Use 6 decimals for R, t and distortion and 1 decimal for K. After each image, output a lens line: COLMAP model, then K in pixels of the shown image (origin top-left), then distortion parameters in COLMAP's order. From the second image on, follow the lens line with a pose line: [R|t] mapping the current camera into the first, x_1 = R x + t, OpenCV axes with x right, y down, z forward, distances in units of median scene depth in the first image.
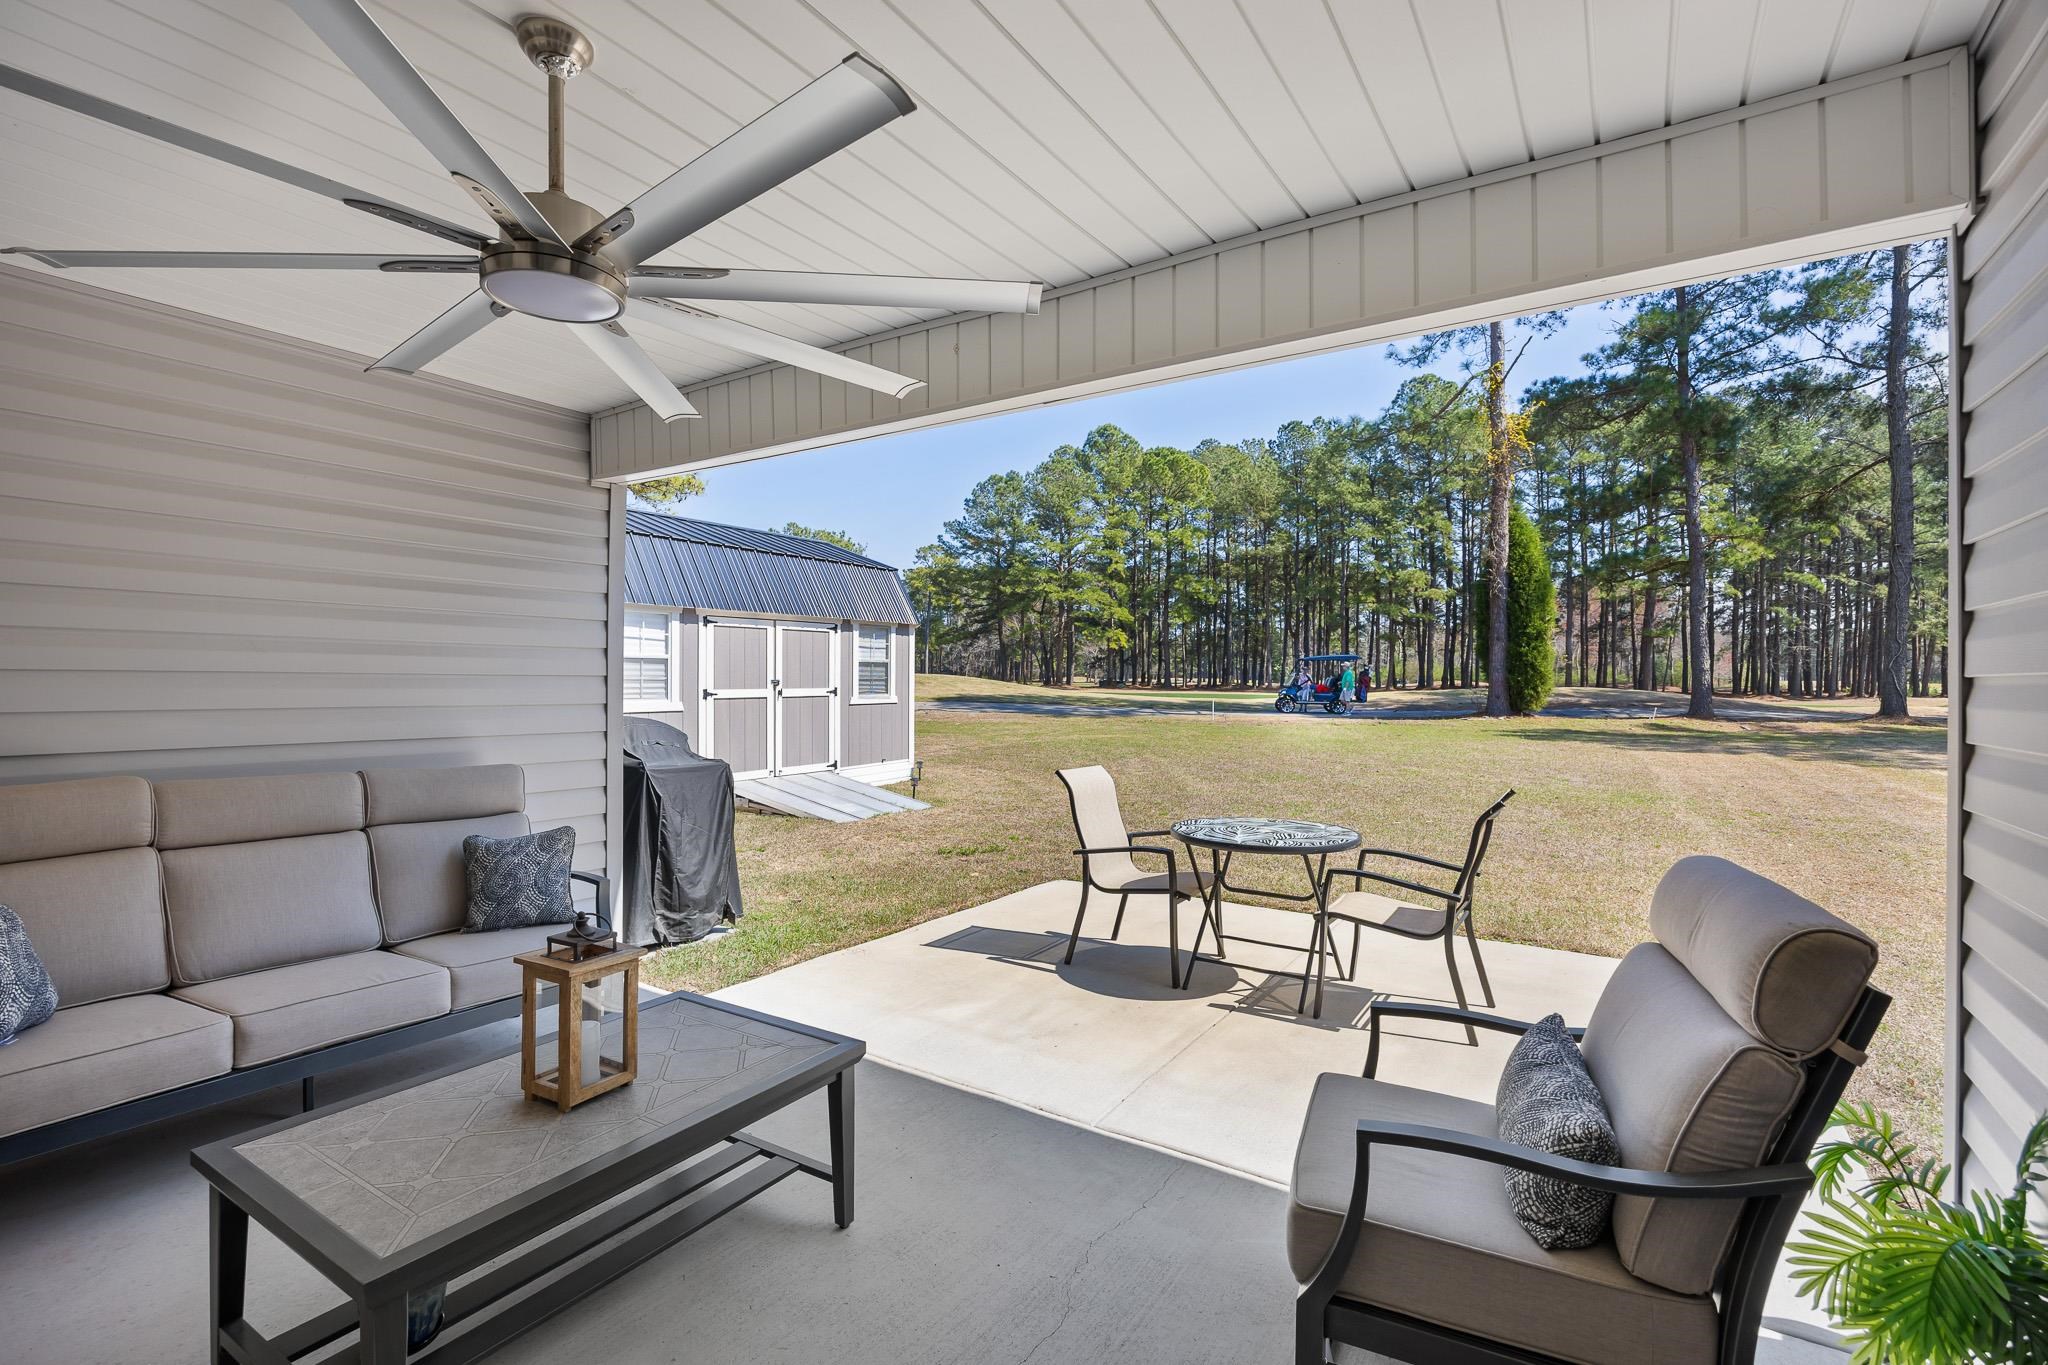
lens RADIAL K [[926.9, 0, 1023.0], [0, 926.9, 675.6], [0, 0, 1]] dist [-0.011873, -0.000189]
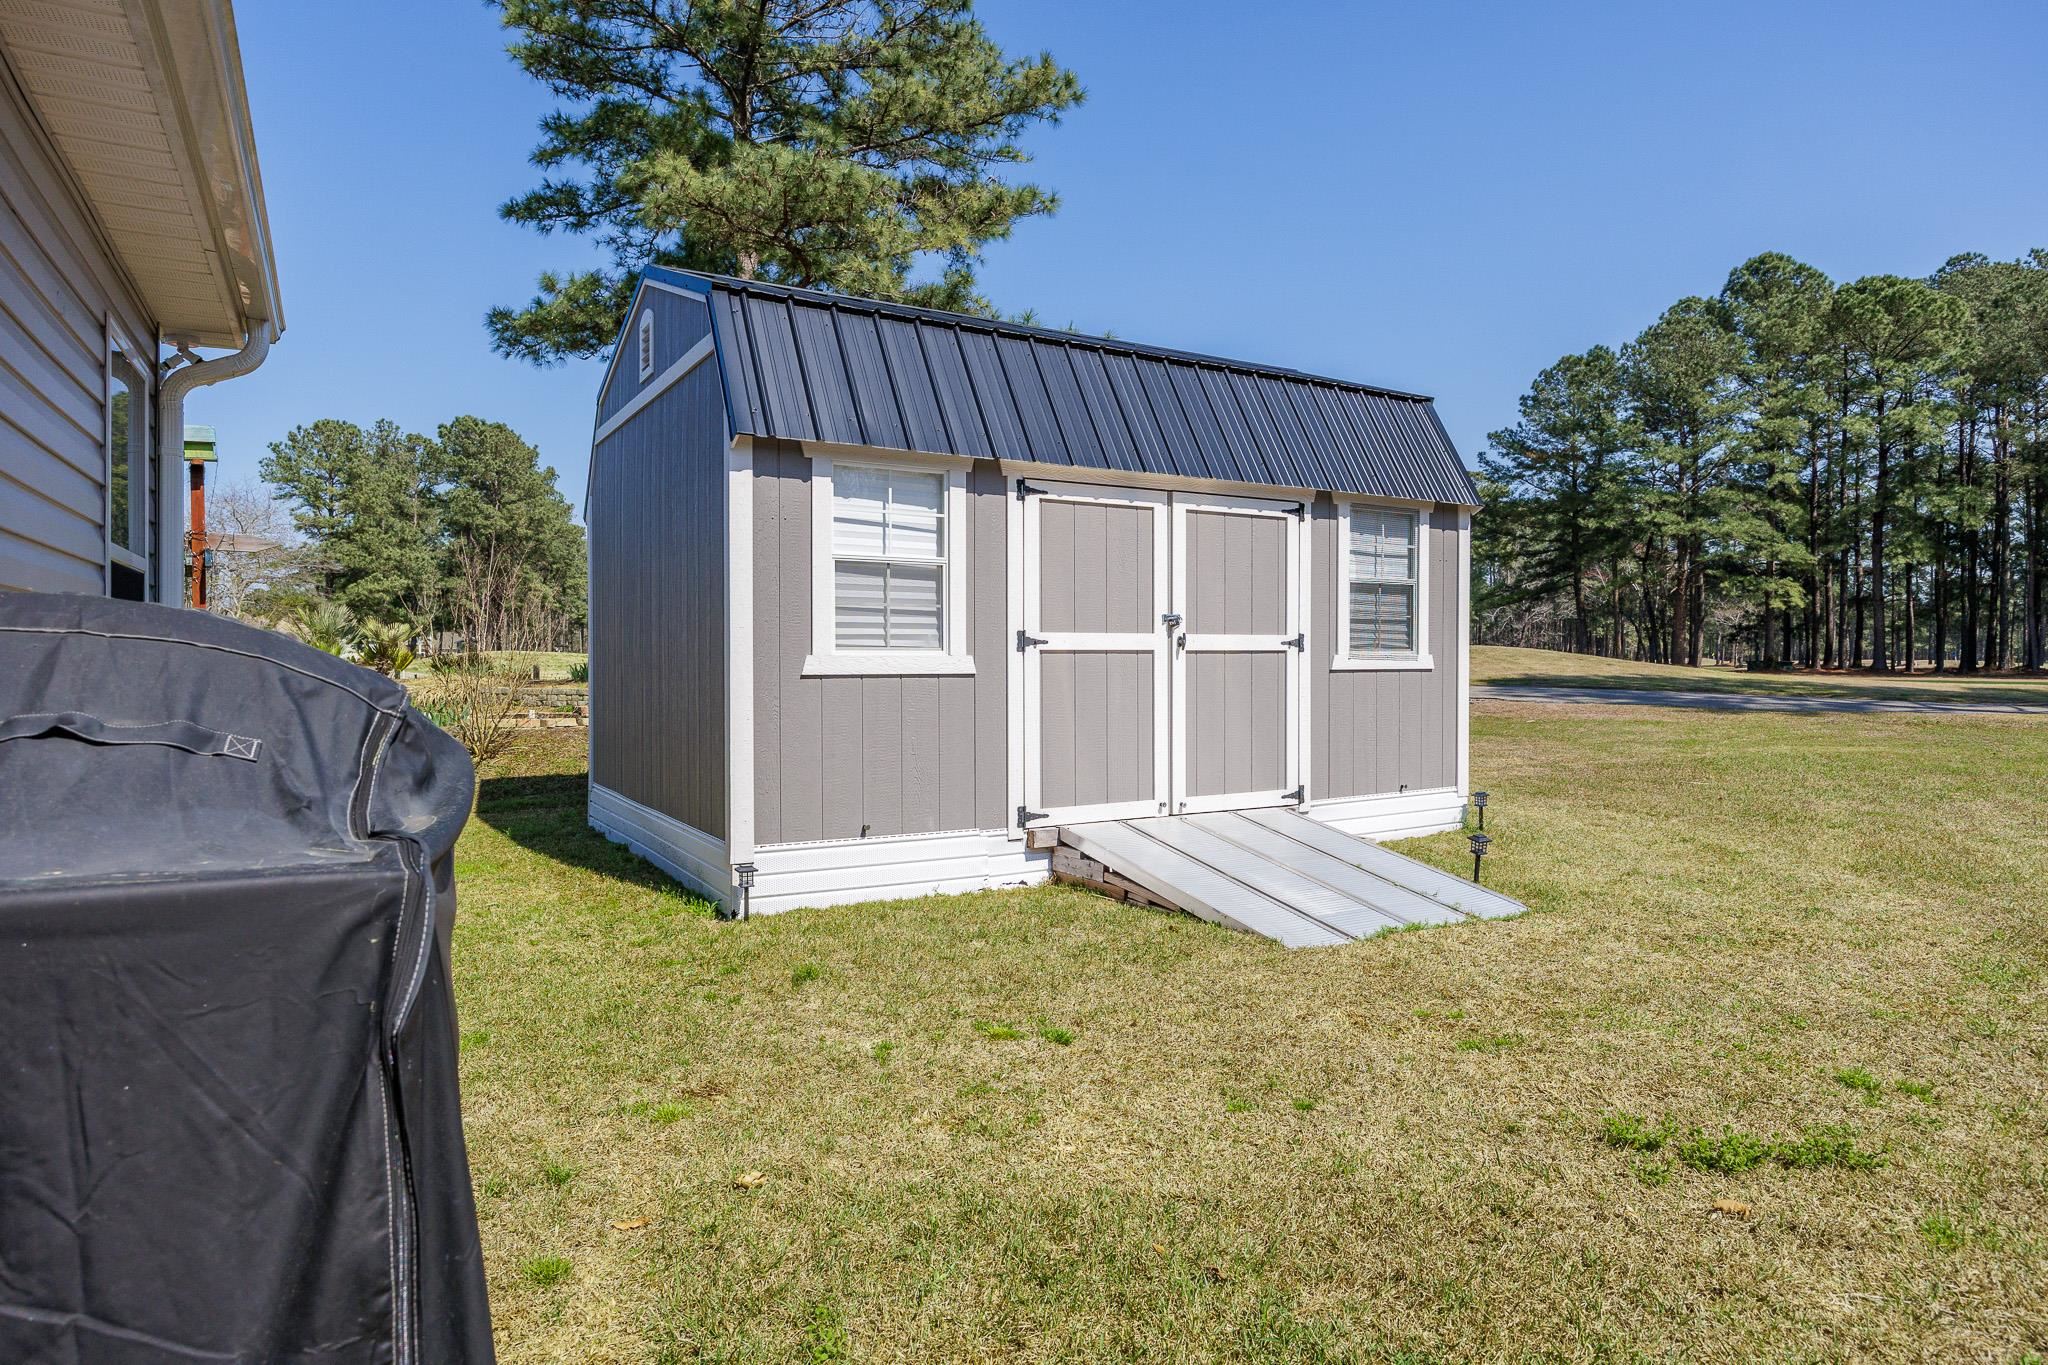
lens RADIAL K [[1162.7, 0, 1024.0], [0, 1162.7, 682.5], [0, 0, 1]] dist [-0.007067, -0.000416]
pose [[0.896342, 0.003669, -0.443347, -0.022931], [0.004345, 0.999845, 0.017060, 0.009843], [0.443341, -0.017218, 0.896188, 0.143175]]
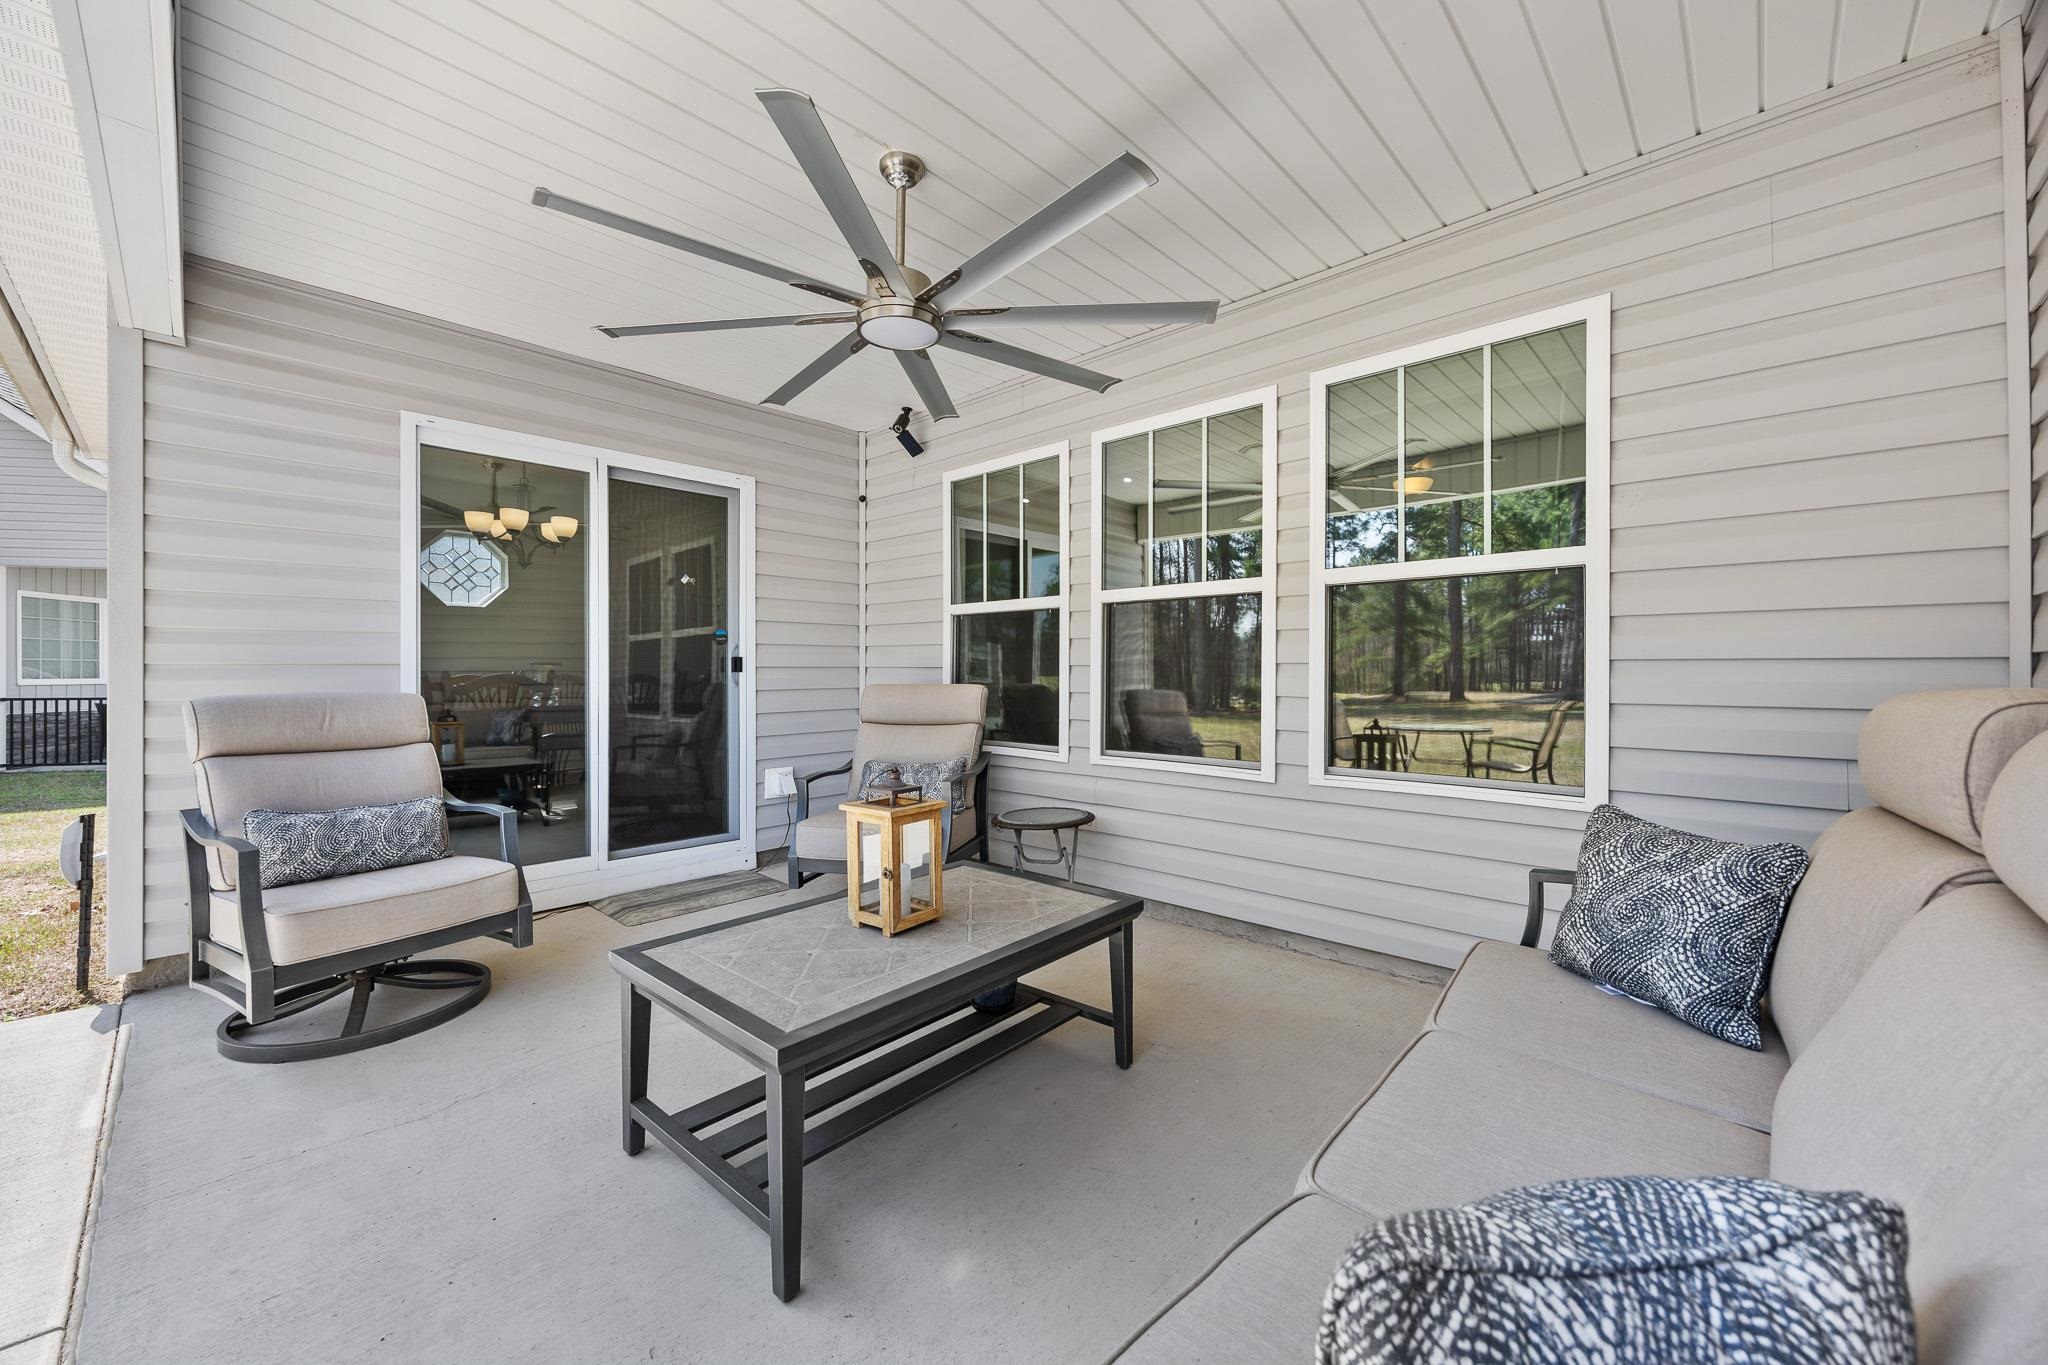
lens RADIAL K [[786.6, 0, 1024.0], [0, 786.6, 682.5], [0, 0, 1]] dist [0.017151, 0.000014]
pose [[-0.984504, -0.005803, 0.175265, -0.054593], [-0.003006, 0.999864, 0.016219, 0.009061], [-0.175336, 0.015441, -0.984388, 0.131126]]
